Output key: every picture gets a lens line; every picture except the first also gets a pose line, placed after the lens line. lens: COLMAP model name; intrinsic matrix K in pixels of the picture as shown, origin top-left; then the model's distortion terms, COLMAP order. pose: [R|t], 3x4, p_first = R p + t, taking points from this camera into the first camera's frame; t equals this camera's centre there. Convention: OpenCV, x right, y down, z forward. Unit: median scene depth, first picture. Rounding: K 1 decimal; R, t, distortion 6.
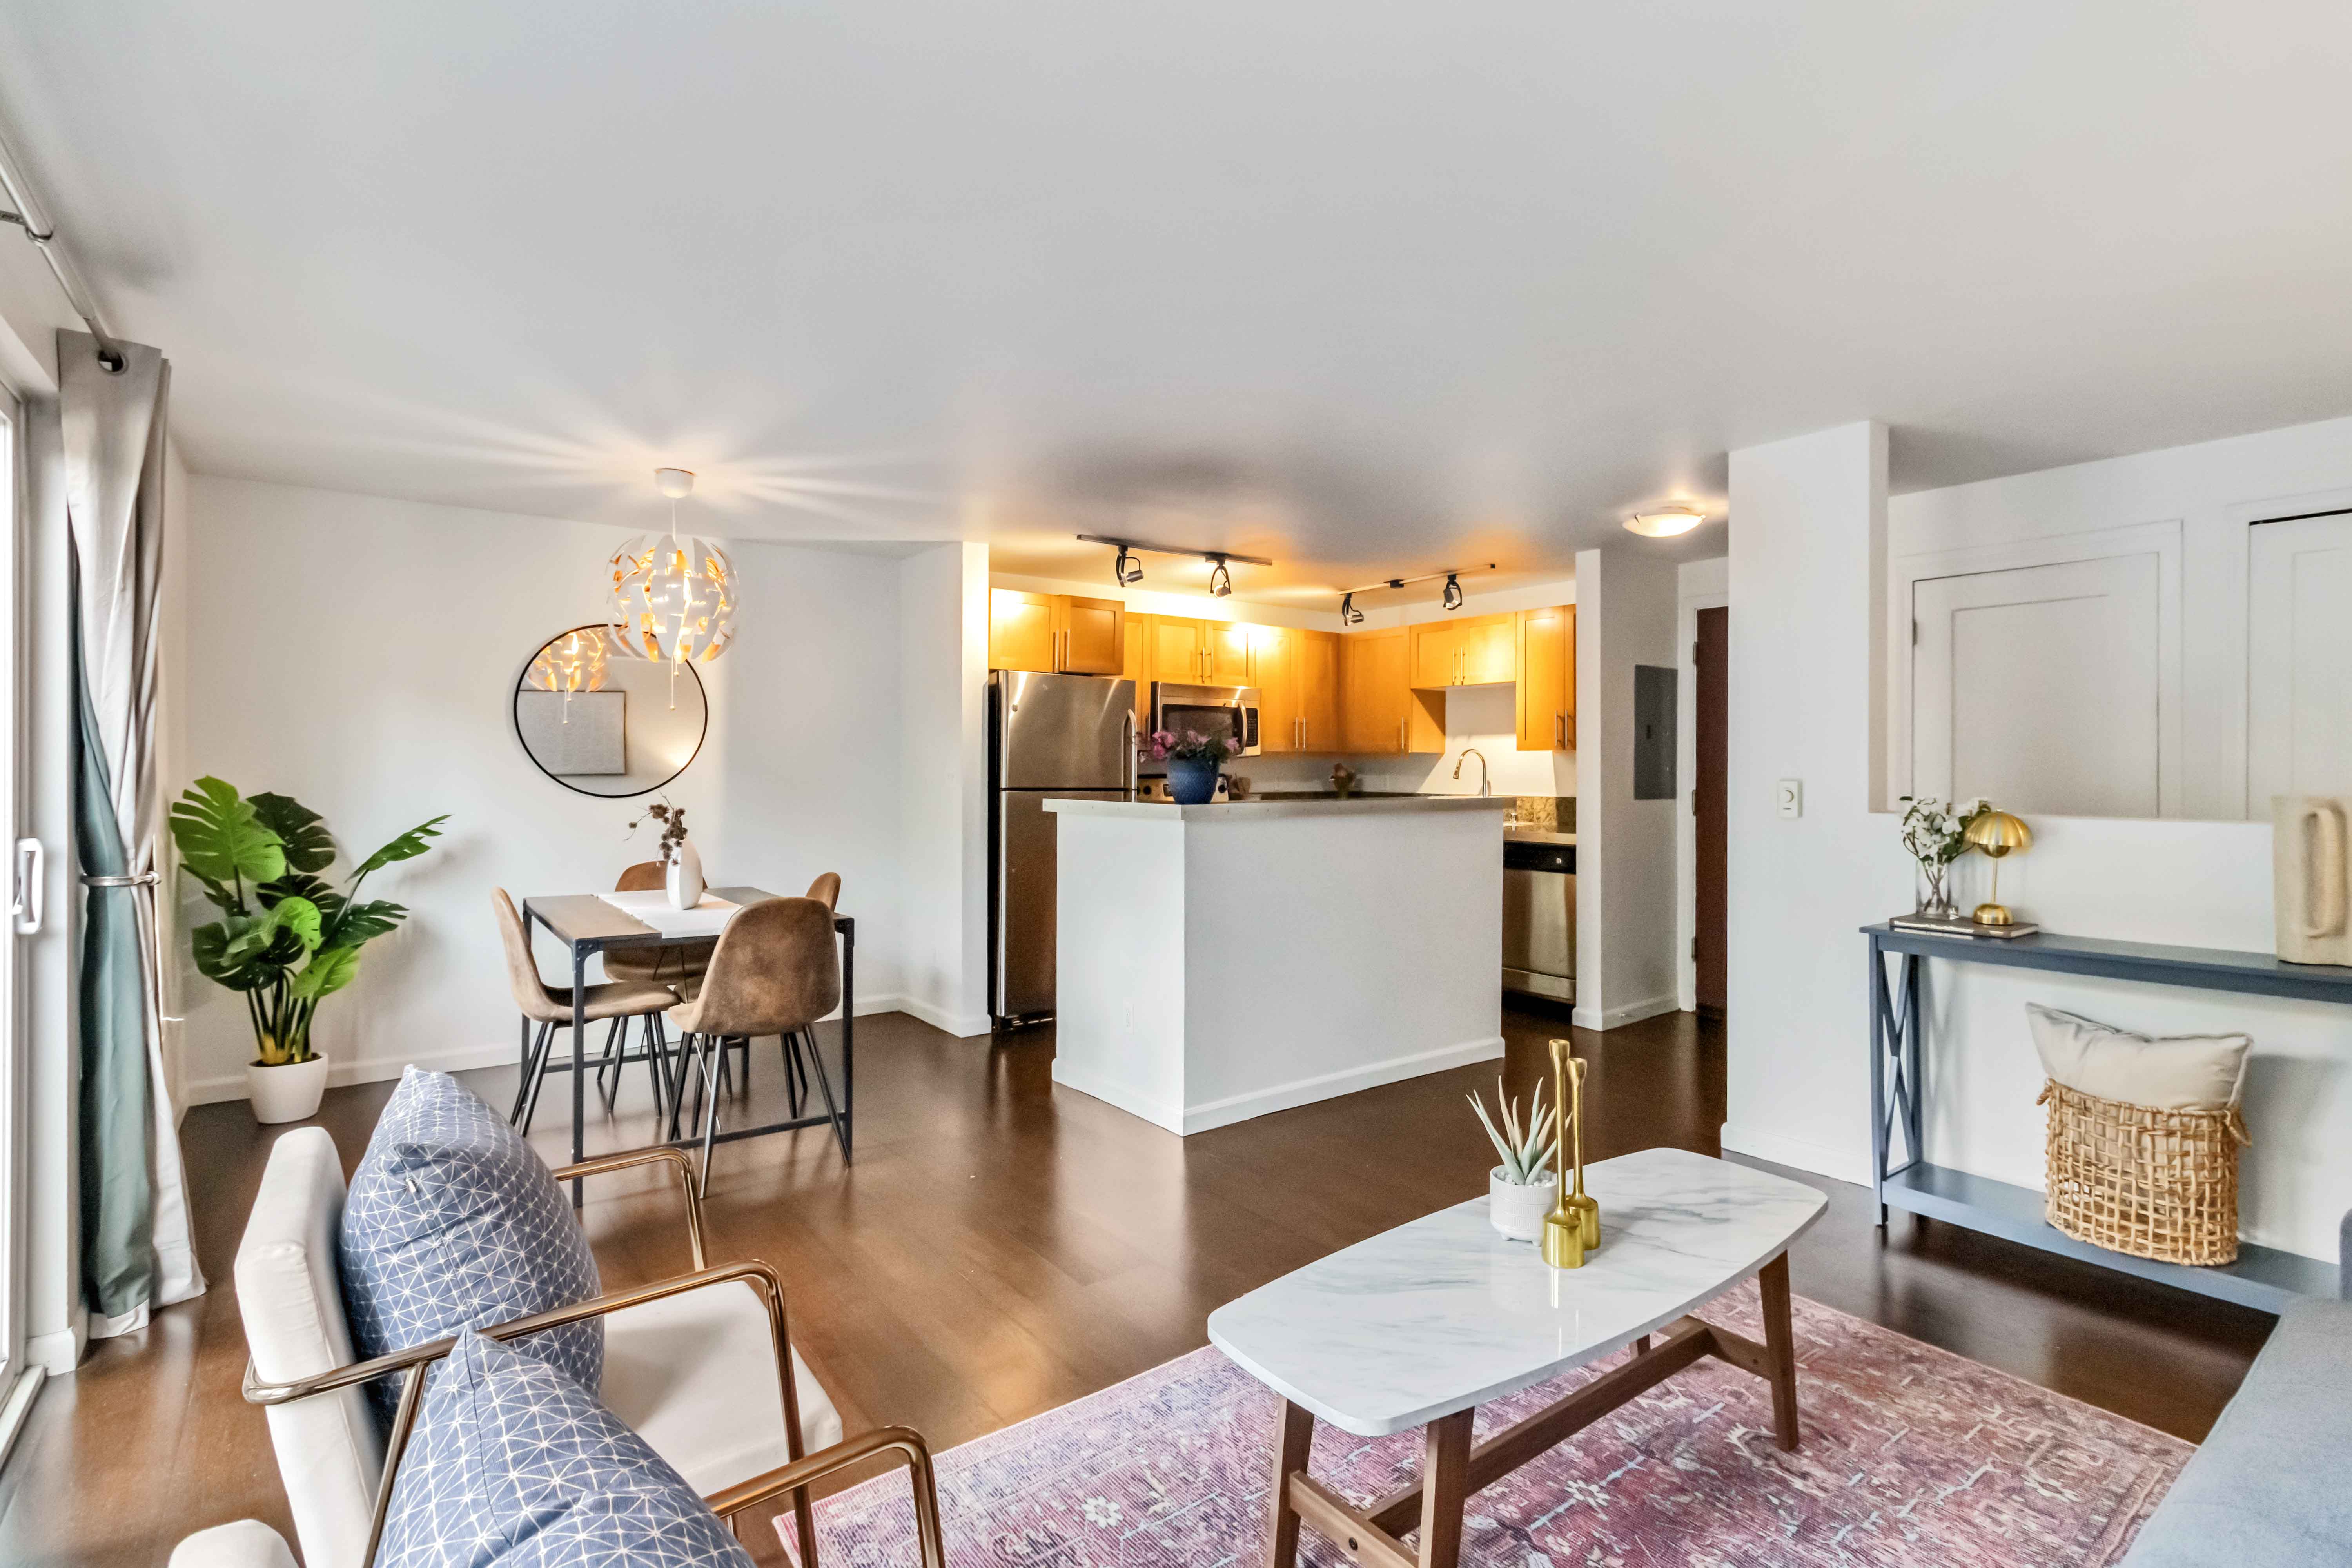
lens RADIAL K [[1109.5, 0, 1211.4], [0, 1109.5, 774.1], [0, 0, 1]] dist [-0.001918, -0.000009]
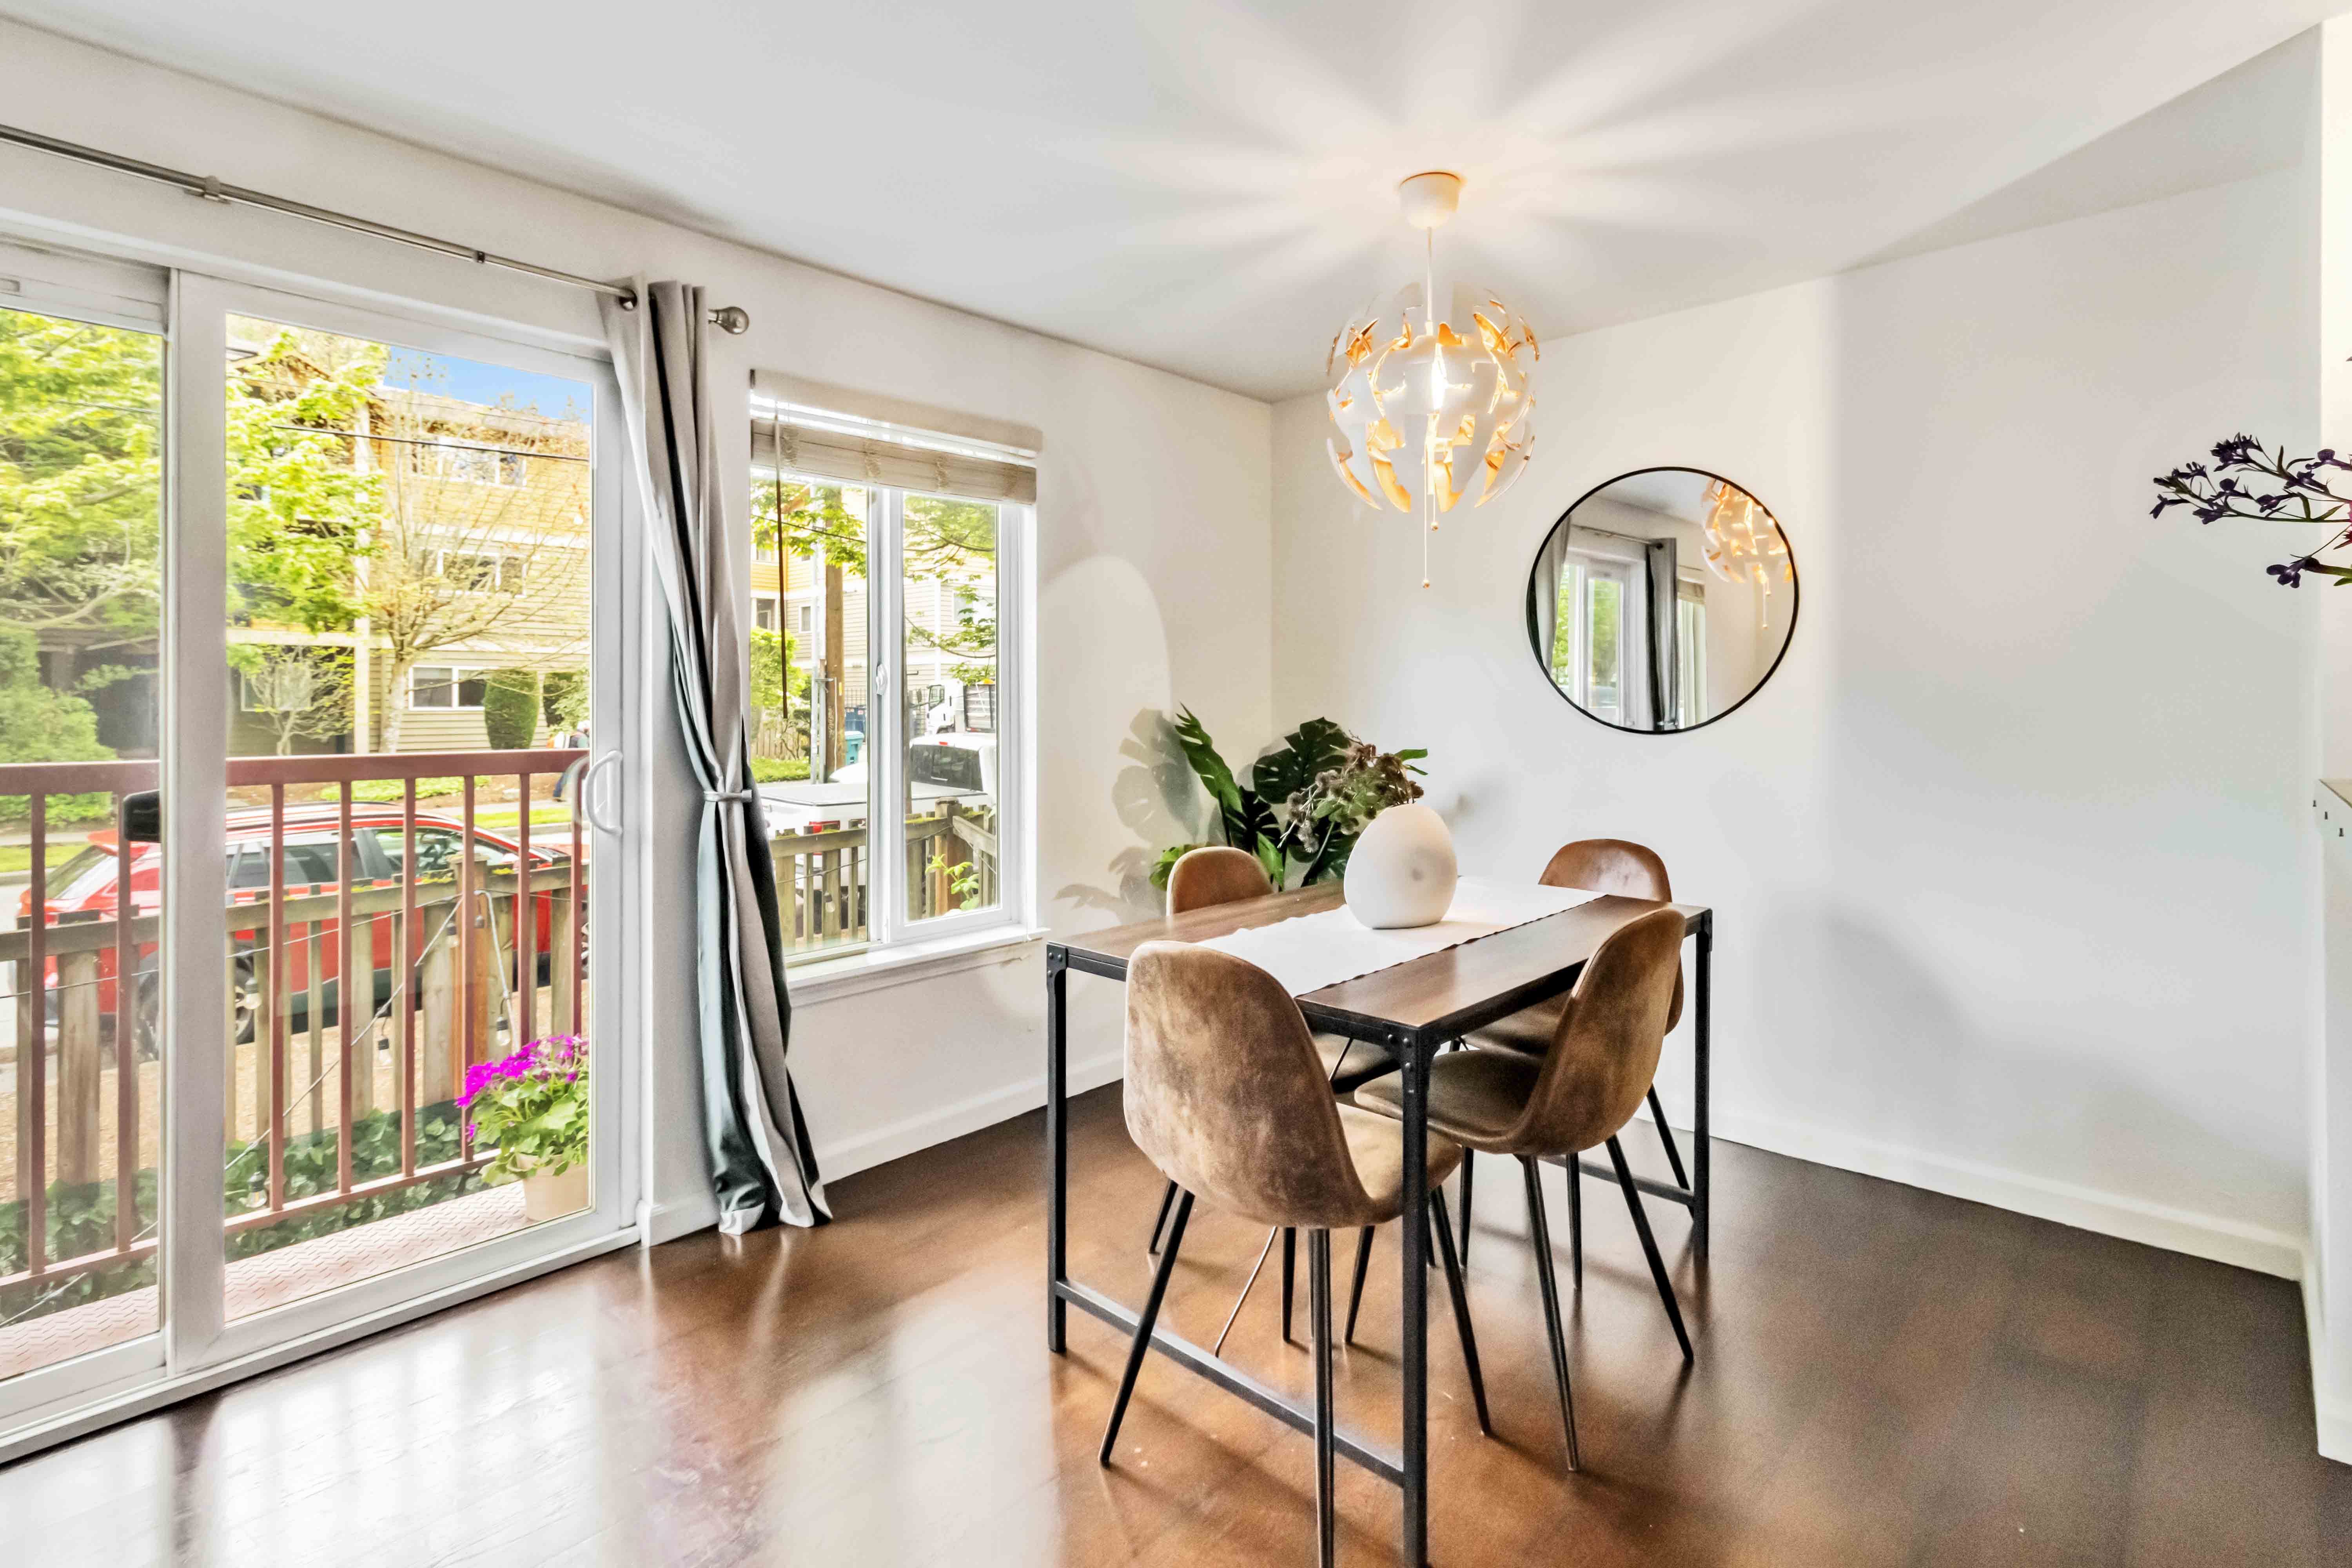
lens RADIAL K [[1121.1, 0, 1186.1], [0, 1121.1, 690.9], [0, 0, 1]] dist [0.009153, -0.001078]
pose [[0.172917, -0.011741, -0.984866, 0.092470], [0.003248, 0.999930, -0.011350, 0.005924], [0.984931, -0.001236, 0.172943, 0.859067]]
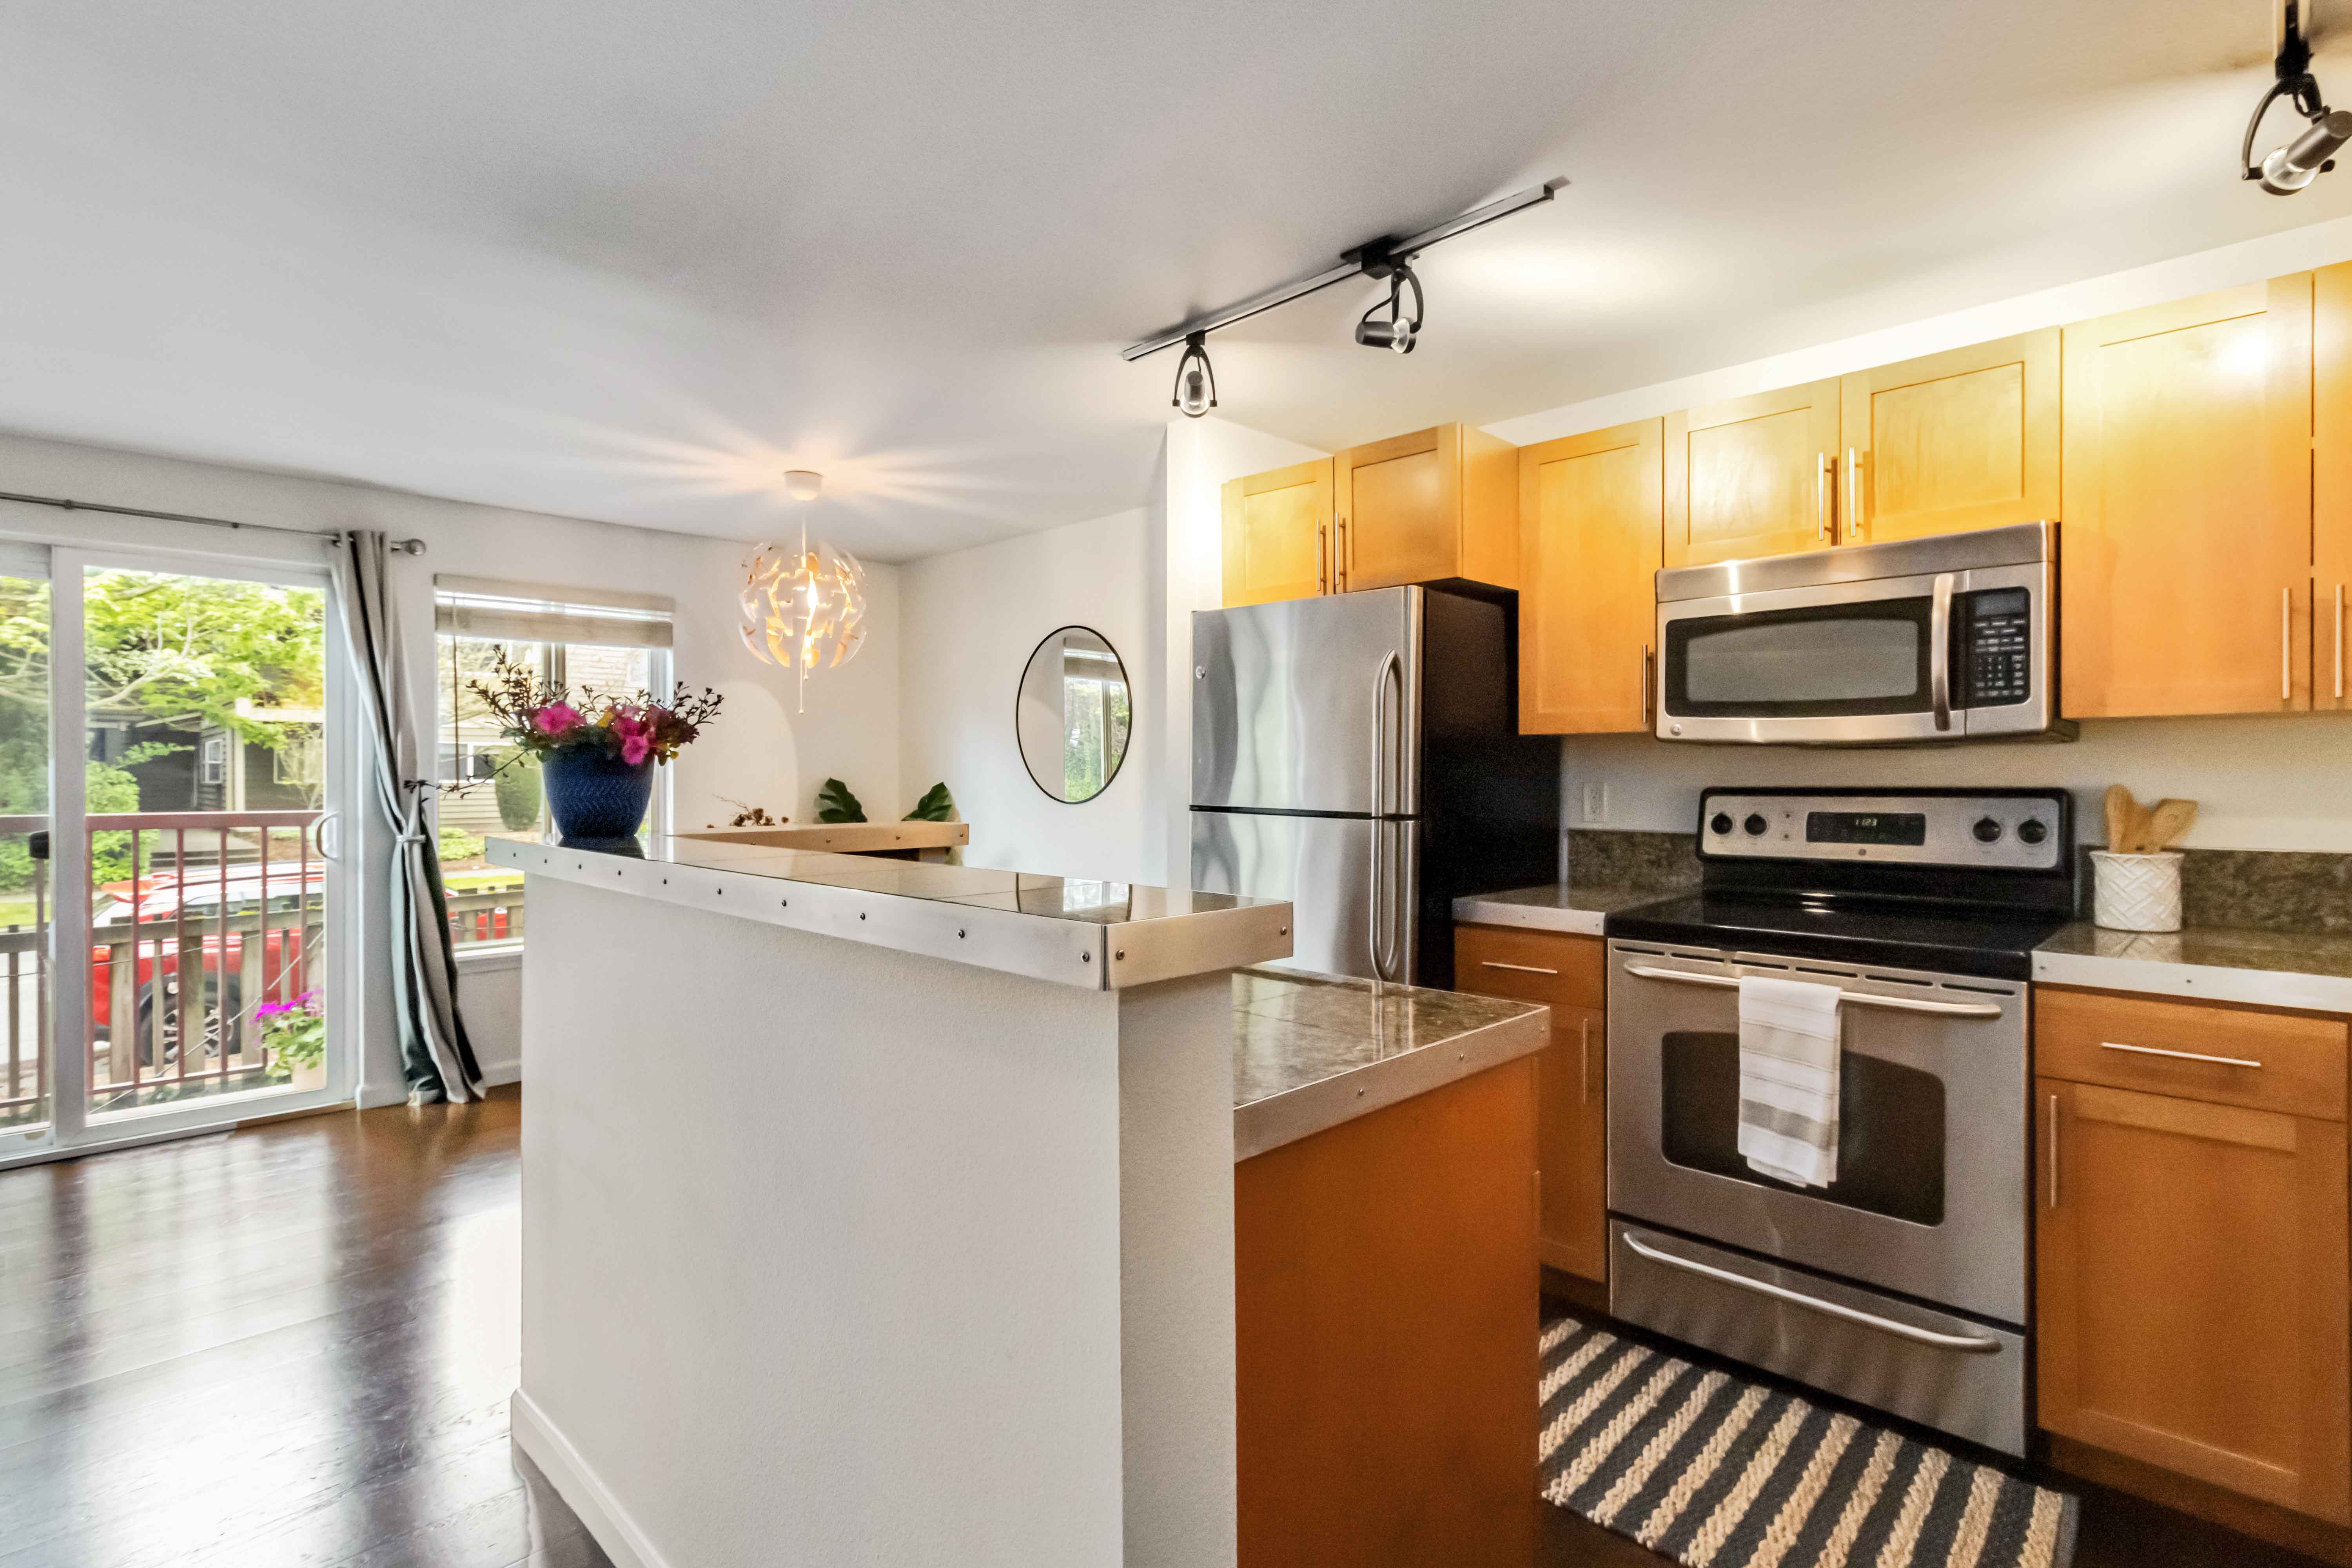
lens RADIAL K [[1109.5, 0, 1211.4], [0, 1109.5, 774.1], [0, 0, 1]] dist [-0.001918, -0.000009]
pose [[0.163720, -0.003652, -0.986500, 0.627434], [0.001032, 0.999993, -0.003531, 0.000936], [0.986506, -0.000440, 0.163723, 1.342953]]
